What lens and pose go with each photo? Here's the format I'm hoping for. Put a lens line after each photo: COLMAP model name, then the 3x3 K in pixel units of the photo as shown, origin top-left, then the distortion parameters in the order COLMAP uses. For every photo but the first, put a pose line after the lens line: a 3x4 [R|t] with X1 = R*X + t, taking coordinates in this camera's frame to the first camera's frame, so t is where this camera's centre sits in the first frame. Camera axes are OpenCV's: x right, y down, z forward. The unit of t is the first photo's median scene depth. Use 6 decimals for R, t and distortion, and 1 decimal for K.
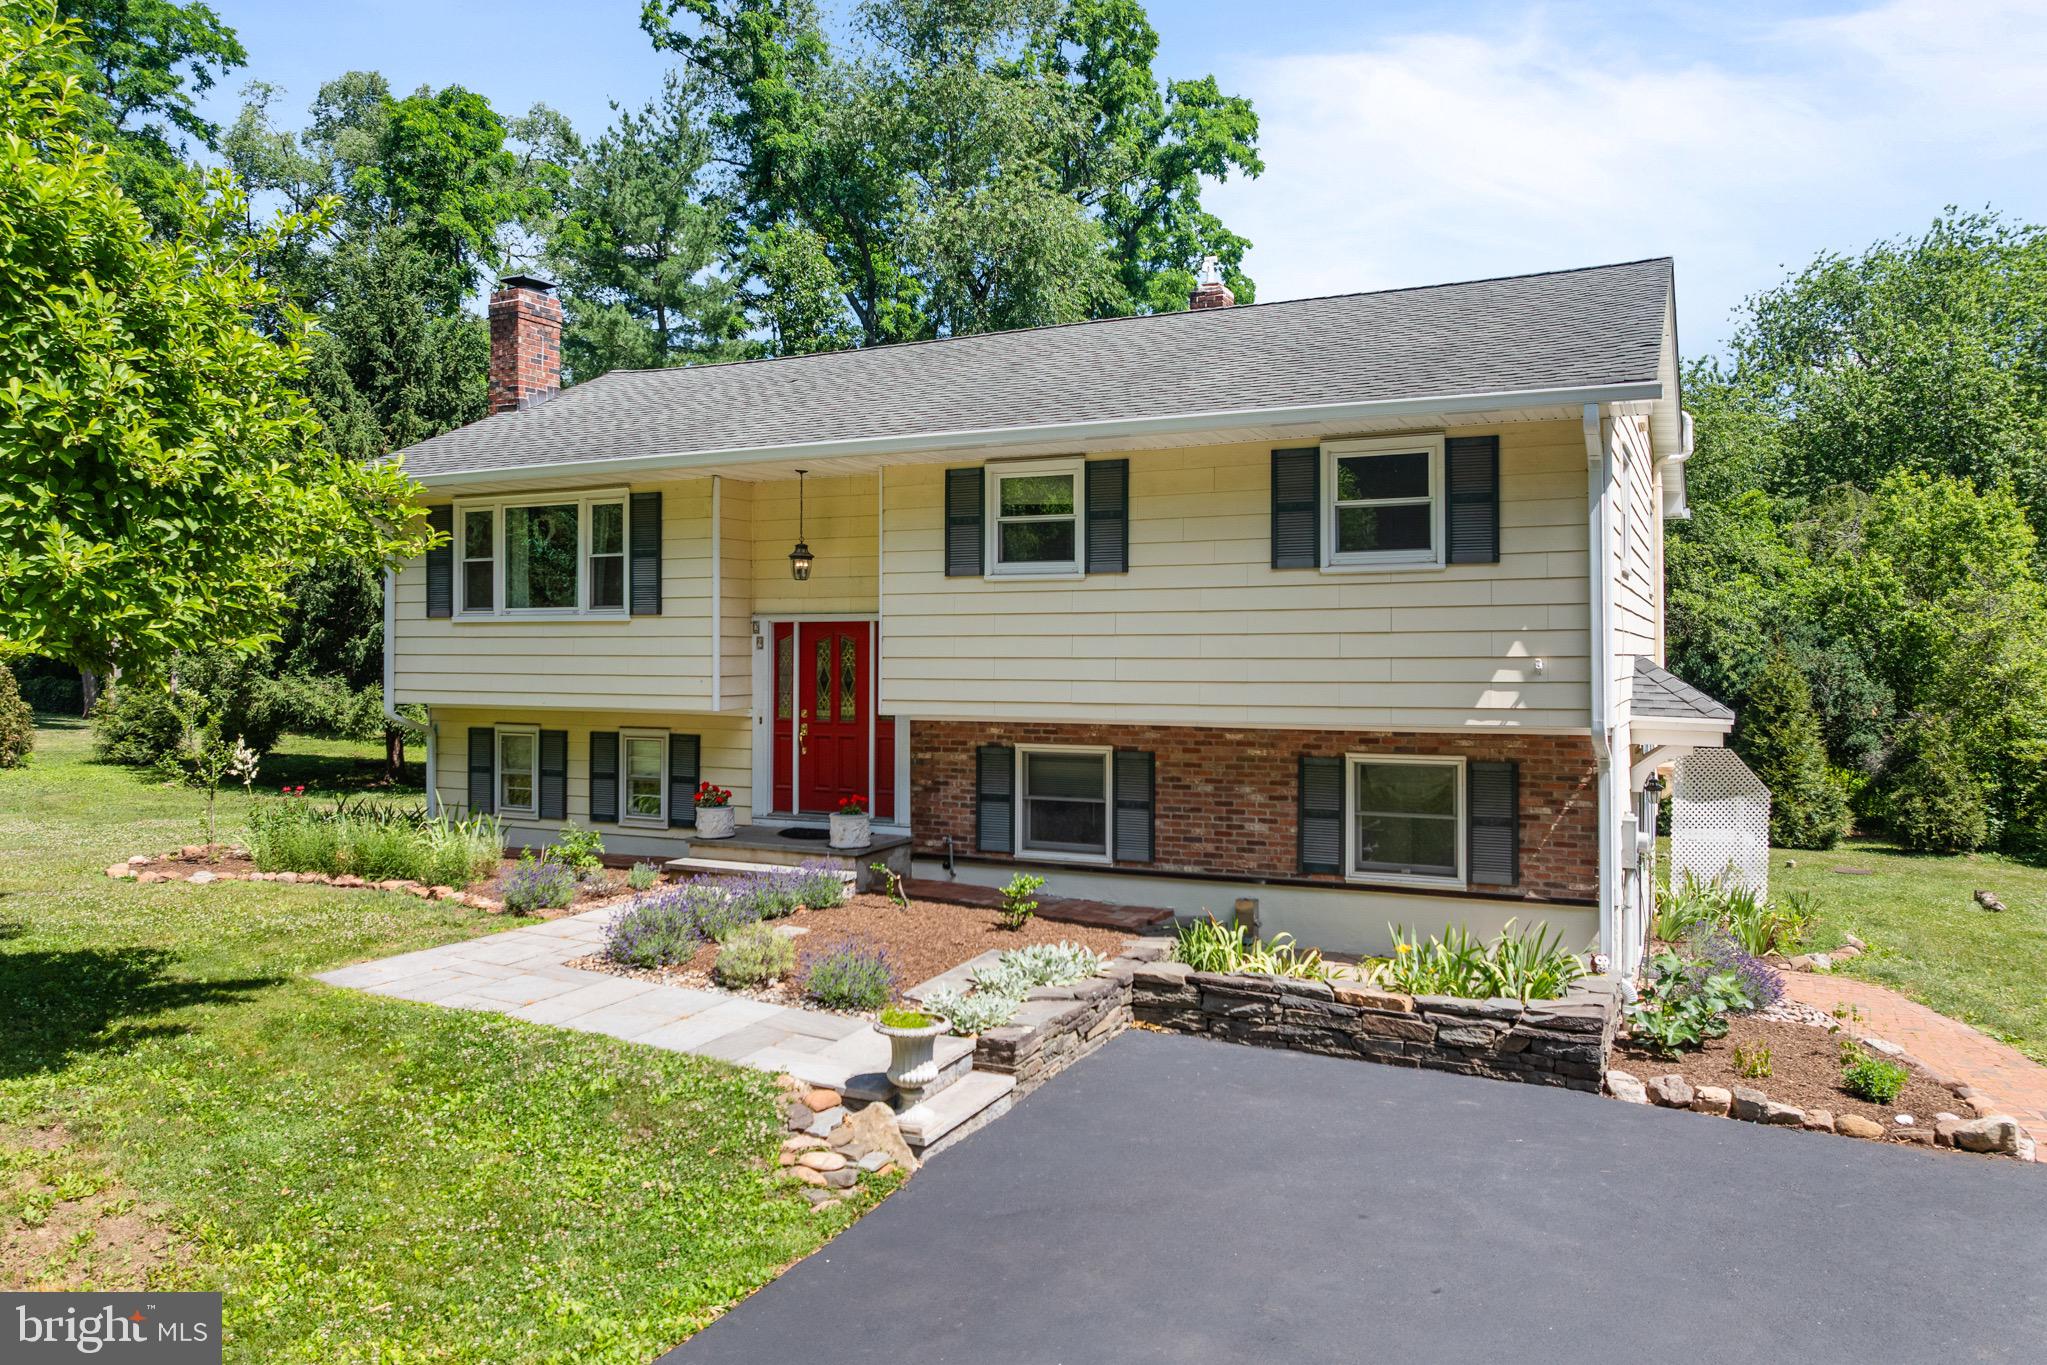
lens RADIAL K [[1459.2, 0, 1020.5], [0, 1459.2, 641.8], [0, 0, 1]] dist [-0.041153, 0.004085]
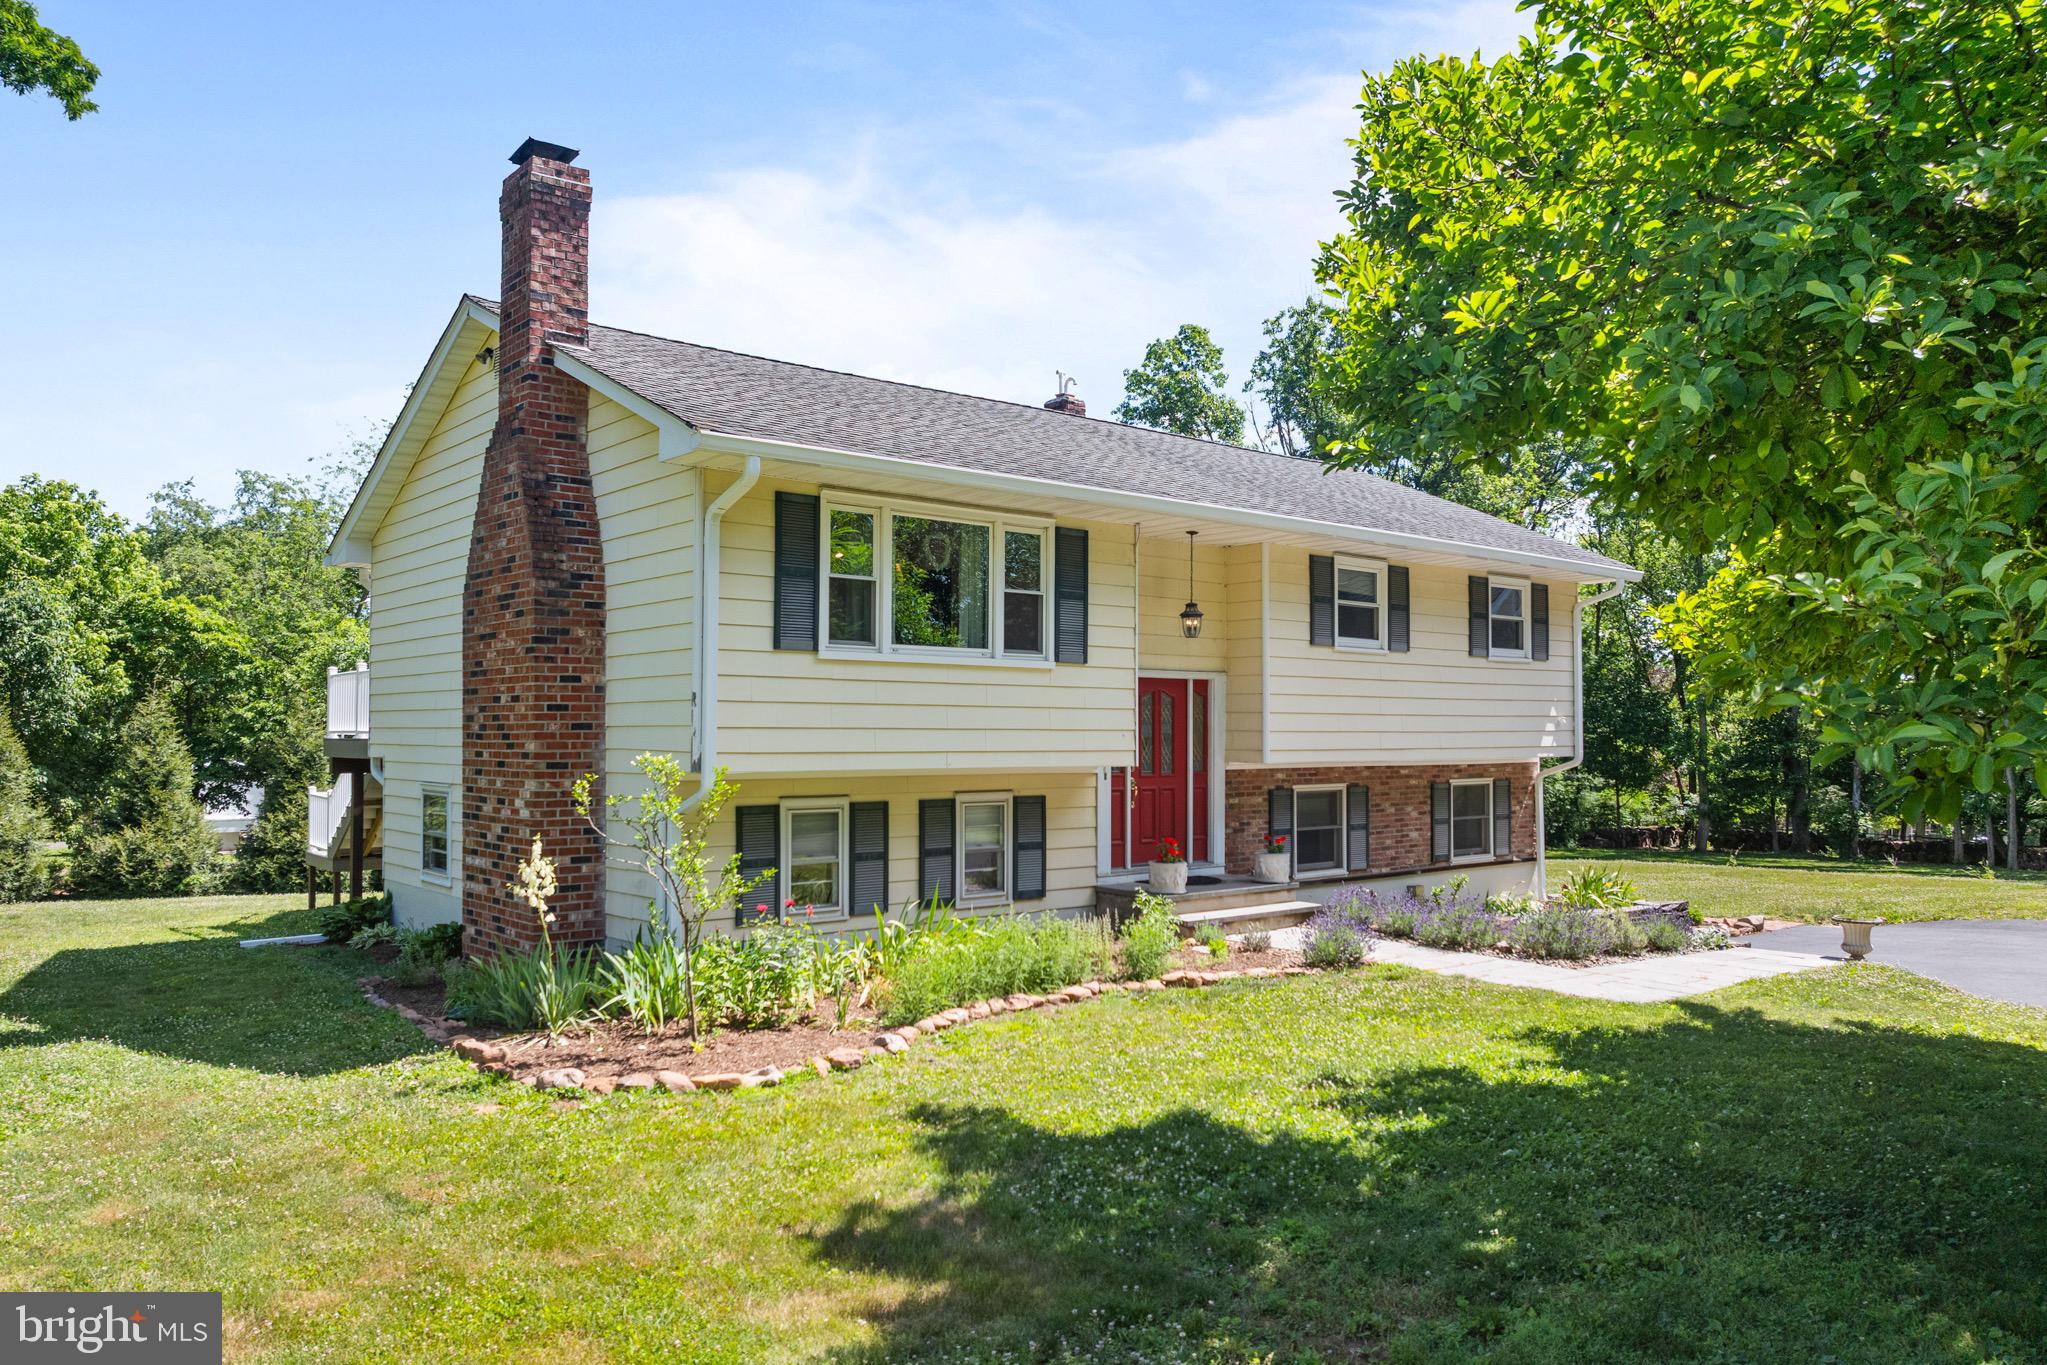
lens RADIAL K [[1473.8, 0, 1023.5], [0, 1473.8, 682.5], [0, 0, 1]] dist [-0.041399, -0.003156]
pose [[0.394283, 0.028746, 0.918539, -1.156543], [-0.013798, 0.999583, -0.025360, 0.017912], [-0.918886, -0.002675, 0.394515, 0.692874]]
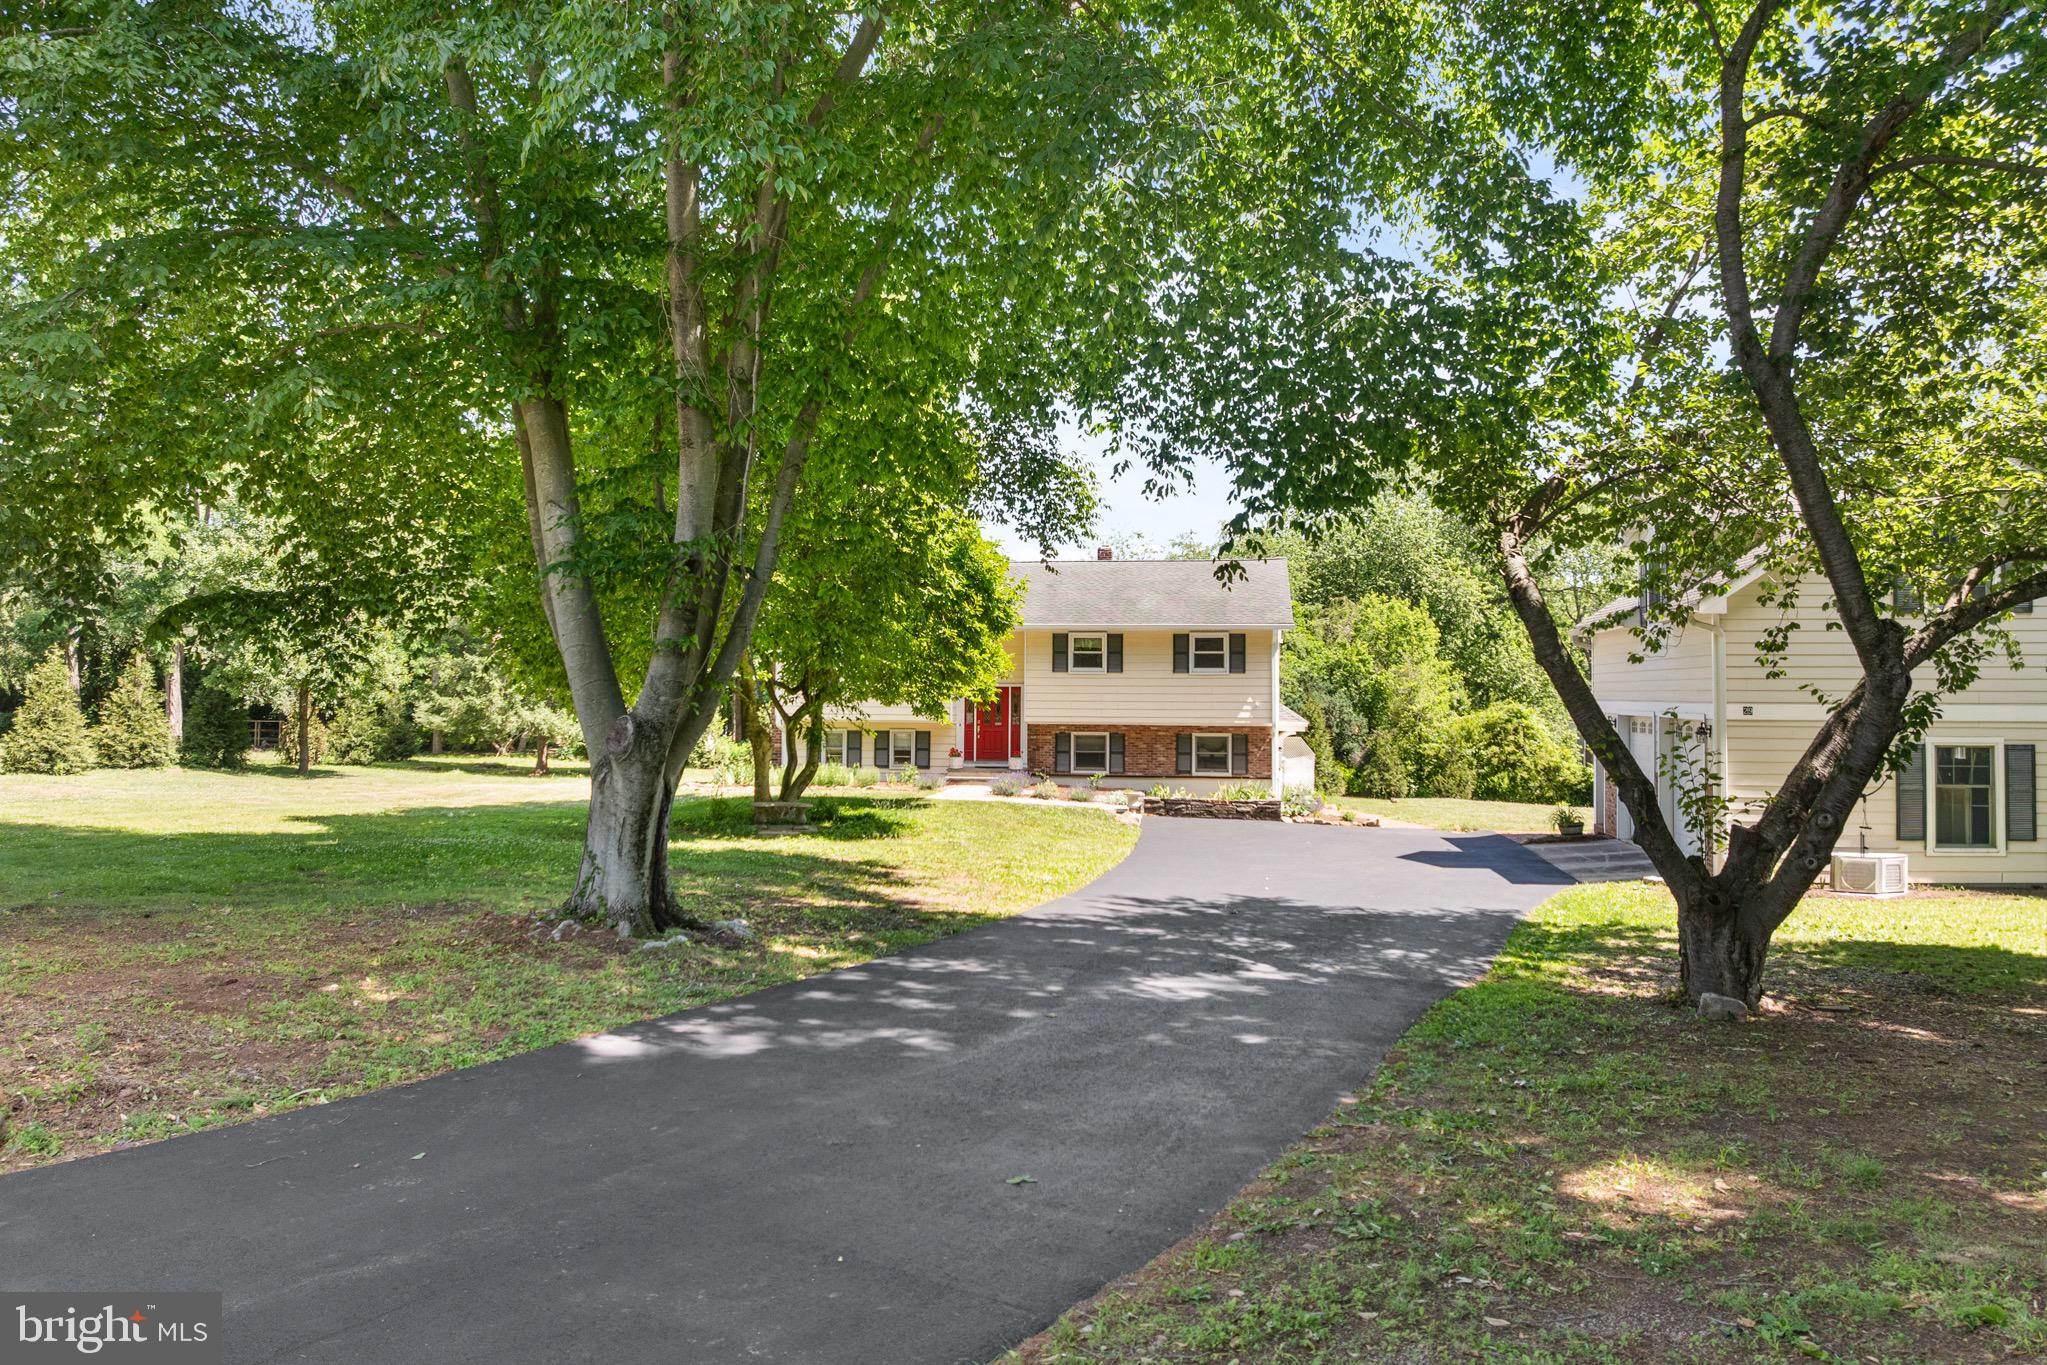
lens RADIAL K [[1517.4, 0, 1007.4], [0, 1517.4, 653.7], [0, 0, 1]] dist [-0.049746, -0.003130]
pose [[0.955029, 0.013117, 0.296223, -0.928729], [-0.008196, 0.999807, -0.017848, -0.025267], [-0.296400, 0.014618, 0.954952, -1.634312]]
